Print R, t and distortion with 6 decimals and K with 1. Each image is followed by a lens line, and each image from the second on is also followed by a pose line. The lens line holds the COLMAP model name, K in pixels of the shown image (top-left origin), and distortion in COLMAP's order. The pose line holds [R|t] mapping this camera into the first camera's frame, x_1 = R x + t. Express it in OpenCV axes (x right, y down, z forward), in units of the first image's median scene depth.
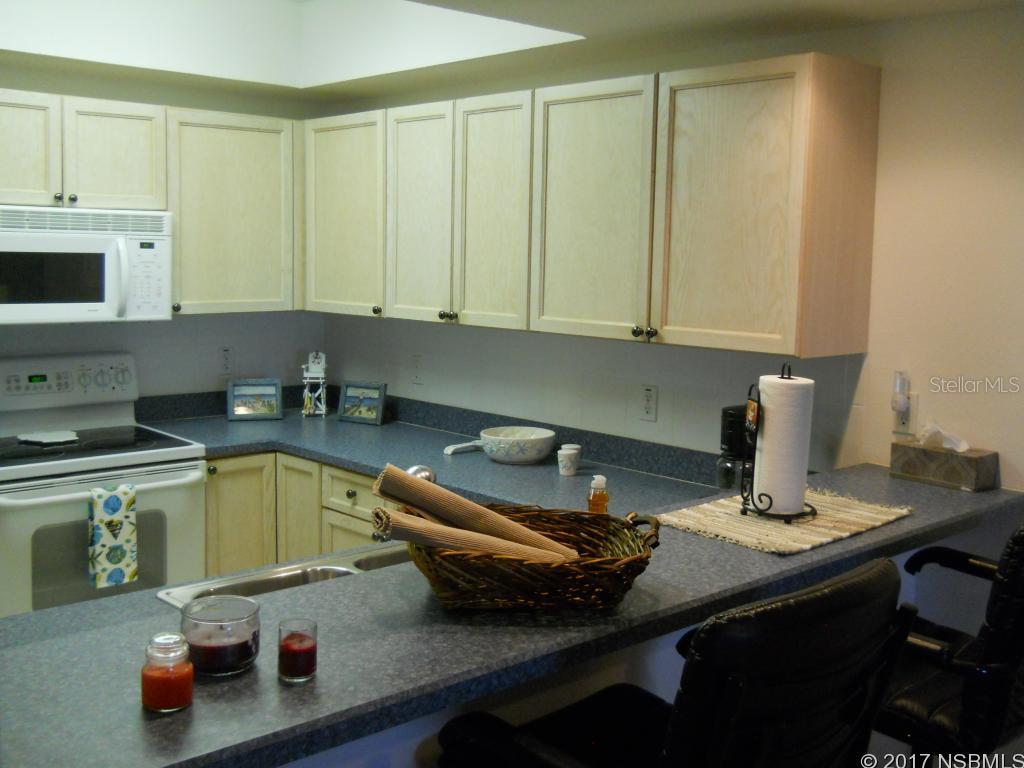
lens RADIAL K [[1123.5, 0, 513.3], [0, 1123.5, 375.2], [0, 0, 1]] dist [-0.005236, 0.000000]
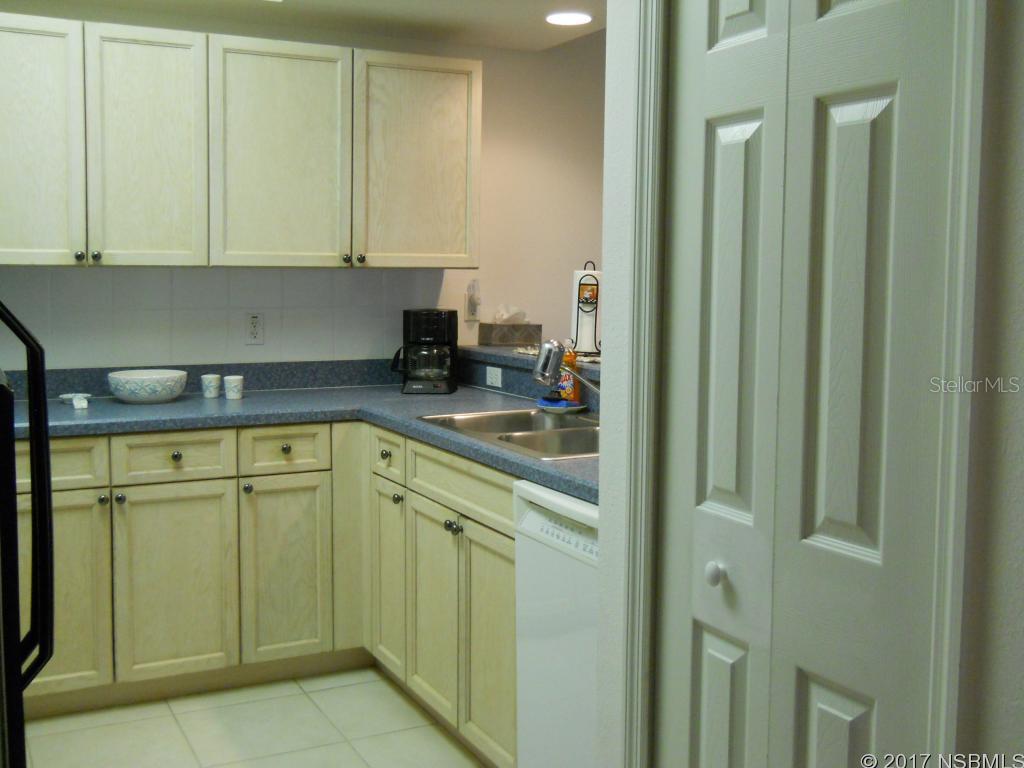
lens RADIAL K [[1123.5, 0, 544.6], [0, 1123.5, 362.7], [0, 0, 1]] dist [-0.005236, 0.000000]
pose [[0.283176, -0.107067, 0.953073, -0.858043], [0.095090, 0.991987, 0.083186, -0.006847], [-0.954342, 0.067072, 0.291088, 0.385845]]
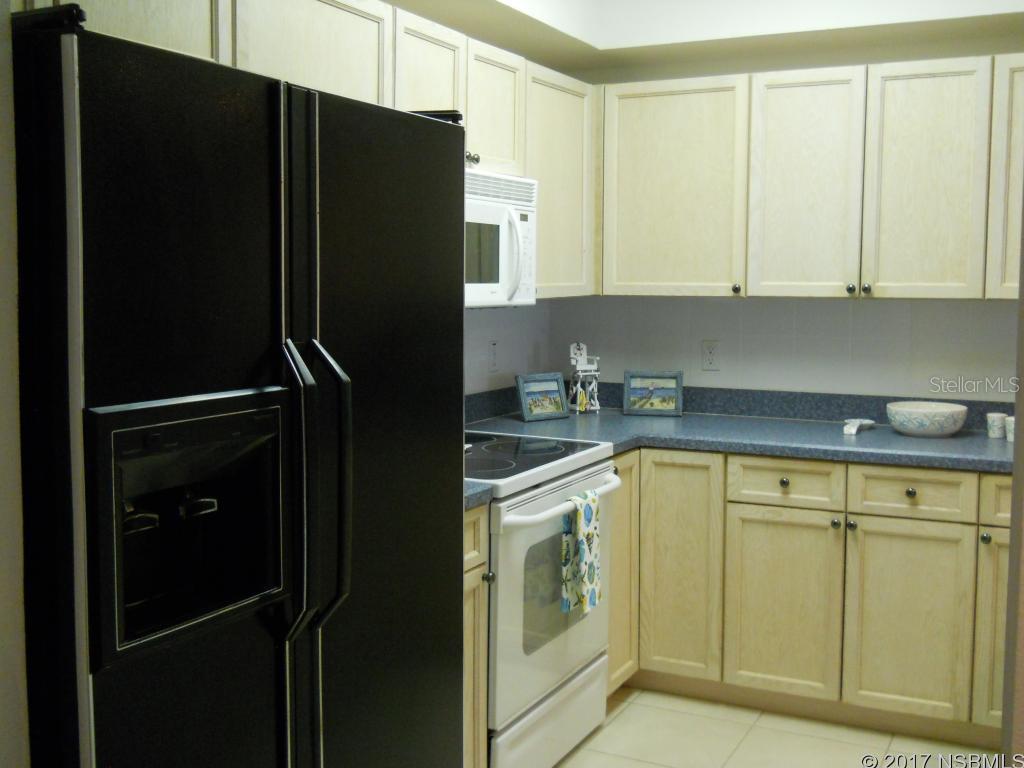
lens RADIAL K [[1123.5, 0, 505.7], [0, 1123.5, 390.3], [0, 0, 1]] dist [-0.005236, 0.000000]
pose [[0.930181, -0.050682, 0.363587, -0.706379], [0.053100, 0.998584, 0.003349, 0.014366], [-0.363241, 0.016191, 0.931554, 0.219365]]
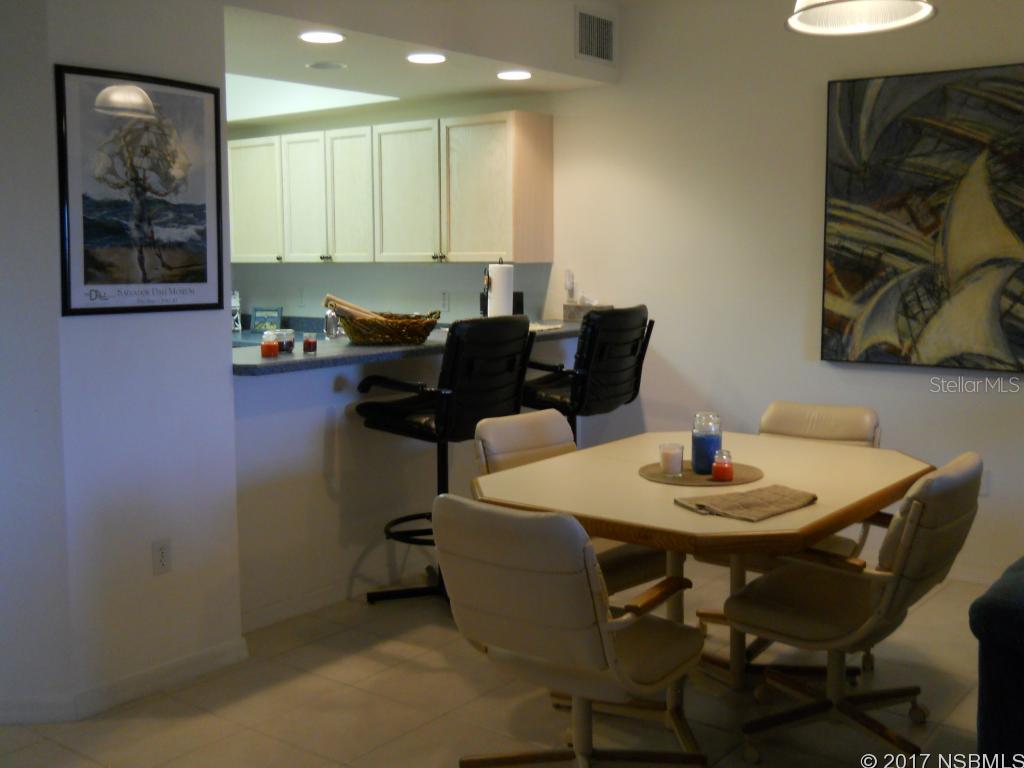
lens RADIAL K [[1123.5, 0, 514.9], [0, 1123.5, 357.3], [0, 0, 1]] dist [-0.005236, 0.000000]
pose [[0.986357, -0.043399, 0.158799, -0.052909], [0.045741, 0.998891, -0.011119, 0.132410], [-0.158140, 0.018231, 0.987248, -0.733037]]
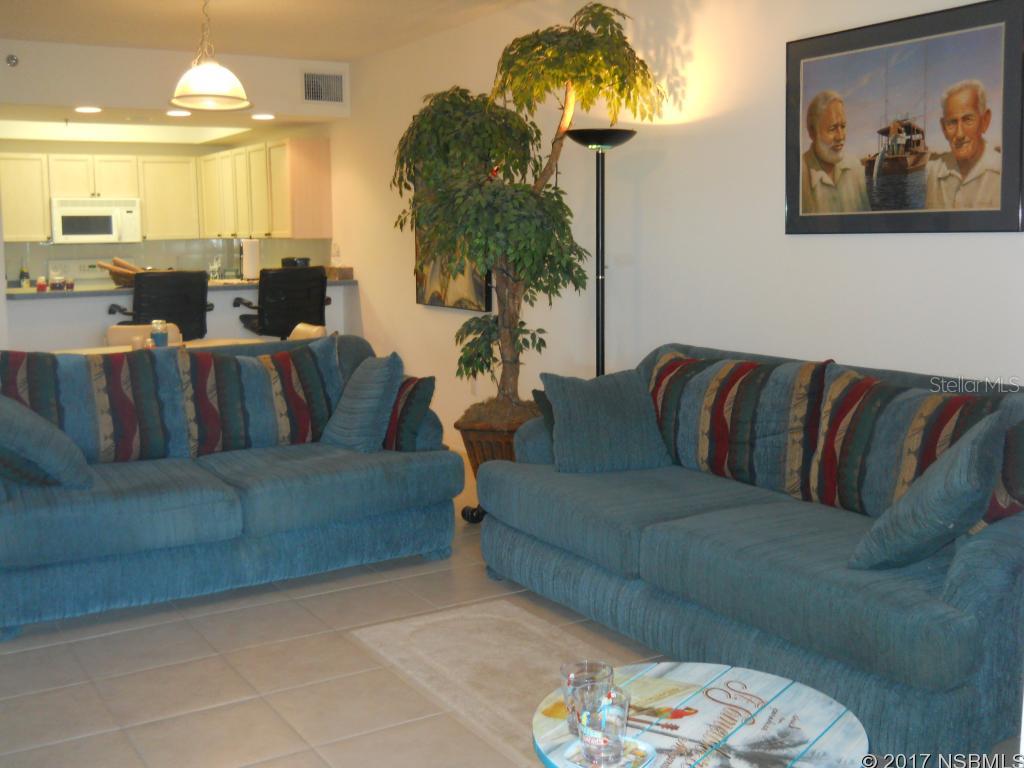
lens RADIAL K [[1123.5, 0, 511.8], [0, 1123.5, 375.0], [0, 0, 1]] dist [-0.005236, 0.000000]
pose [[0.977576, -0.007517, -0.210449, 1.108351], [0.011147, 0.999809, 0.016068, 0.233923], [0.210288, -0.018053, 0.977473, -1.371991]]
